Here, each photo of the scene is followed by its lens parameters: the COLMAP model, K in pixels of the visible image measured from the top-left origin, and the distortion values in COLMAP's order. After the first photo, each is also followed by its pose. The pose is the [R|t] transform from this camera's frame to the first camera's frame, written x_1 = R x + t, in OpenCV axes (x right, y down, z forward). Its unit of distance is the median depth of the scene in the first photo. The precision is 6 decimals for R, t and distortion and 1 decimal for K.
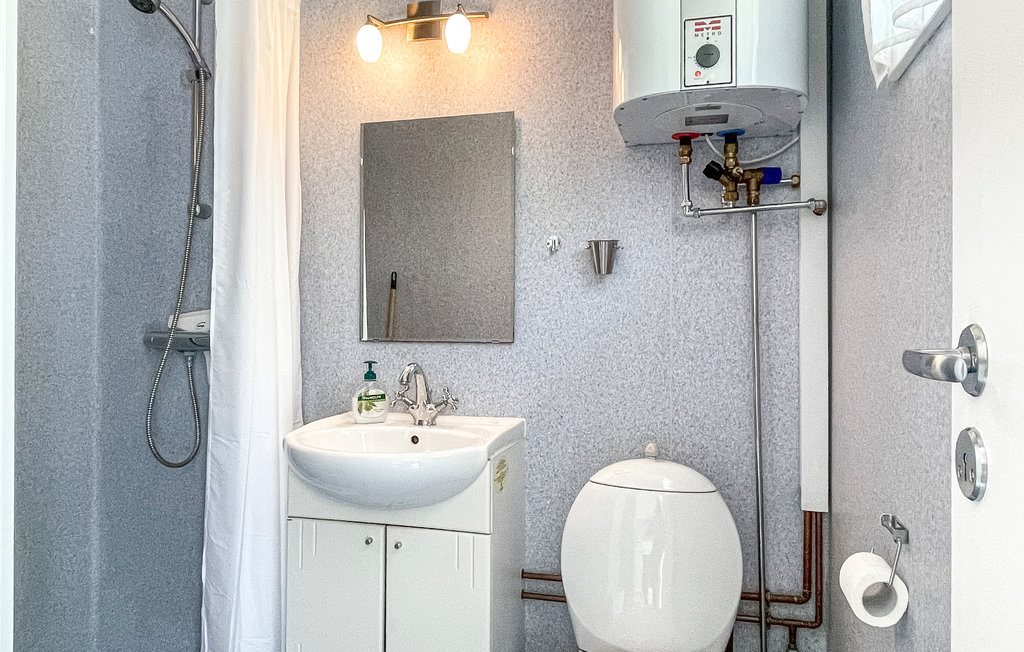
lens RADIAL K [[698.3, 0, 510.8], [0, 698.3, 323.9], [0, 0, 1]] dist [0.006999, -0.026390]
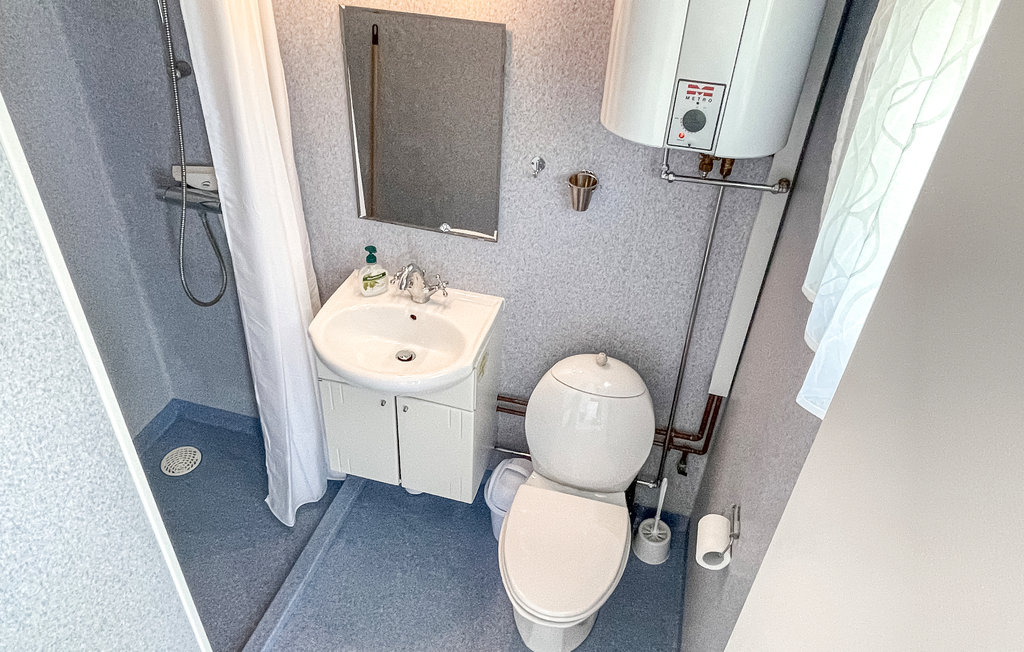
lens RADIAL K [[698.3, 0, 510.5], [0, 698.3, 326.0], [0, 0, 1]] dist [0.006999, -0.026390]
pose [[0.999019, 0.029896, 0.032674, -0.007053], [-0.043423, 0.806197, 0.590051, -0.547399], [-0.008701, -0.590891, 0.806704, 0.004685]]
